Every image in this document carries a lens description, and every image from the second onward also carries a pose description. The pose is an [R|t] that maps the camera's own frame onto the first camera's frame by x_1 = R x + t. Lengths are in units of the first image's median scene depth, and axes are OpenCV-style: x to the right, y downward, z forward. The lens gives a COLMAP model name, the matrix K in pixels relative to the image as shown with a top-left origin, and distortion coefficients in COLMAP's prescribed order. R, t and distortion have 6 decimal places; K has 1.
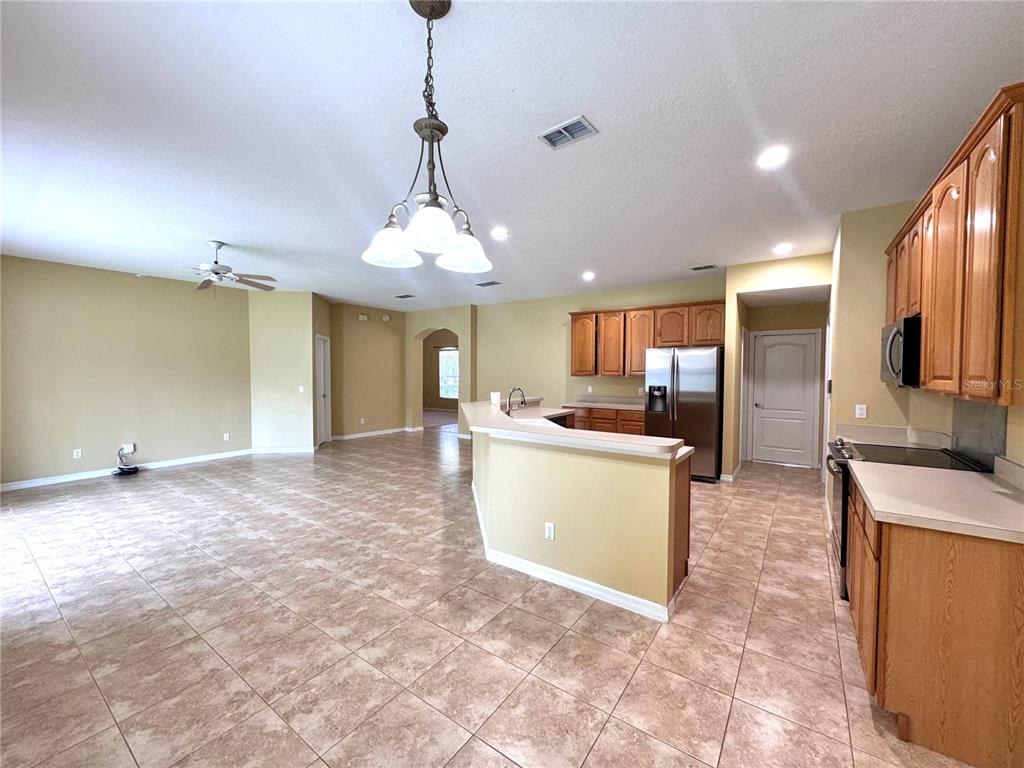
lens RADIAL K [[410.0, 0, 511.2], [0, 410.0, 385.0], [0, 0, 1]] dist [-0.003375, 0.000795]
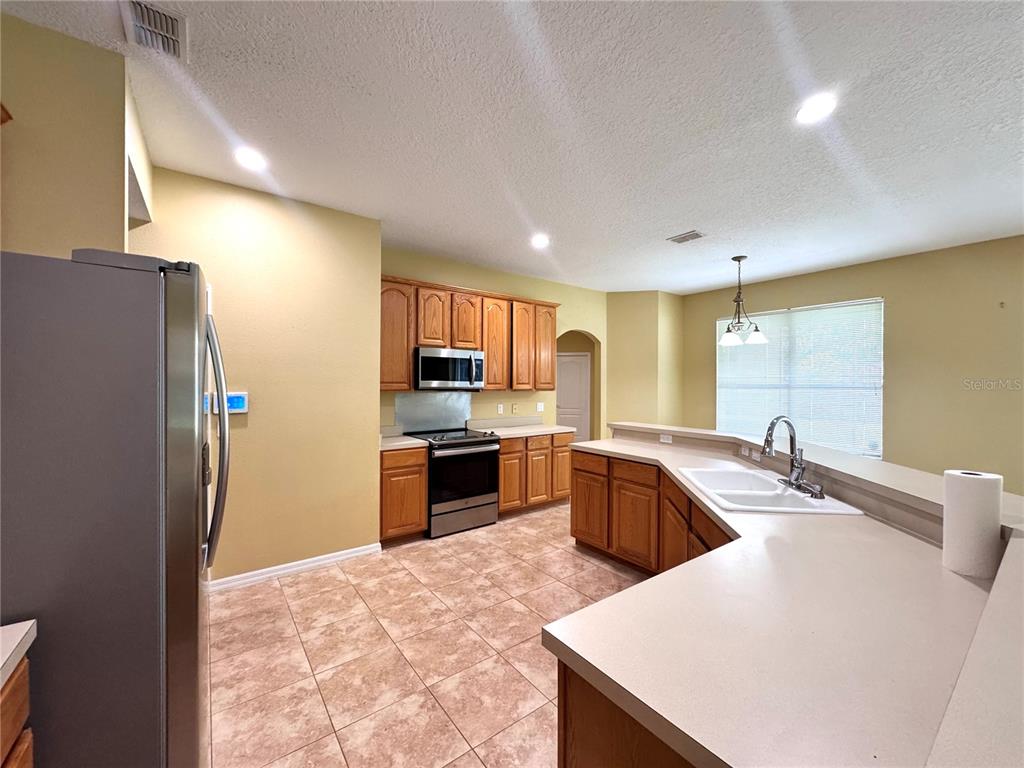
lens RADIAL K [[410.0, 0, 511.0], [0, 410.0, 381.9], [0, 0, 1]] dist [-0.003375, 0.000795]
pose [[-0.951976, -0.003989, 0.306147, 0.180095], [0.006924, 0.999379, 0.034550, -0.056509], [-0.306095, 0.035010, -0.951357, 1.678868]]
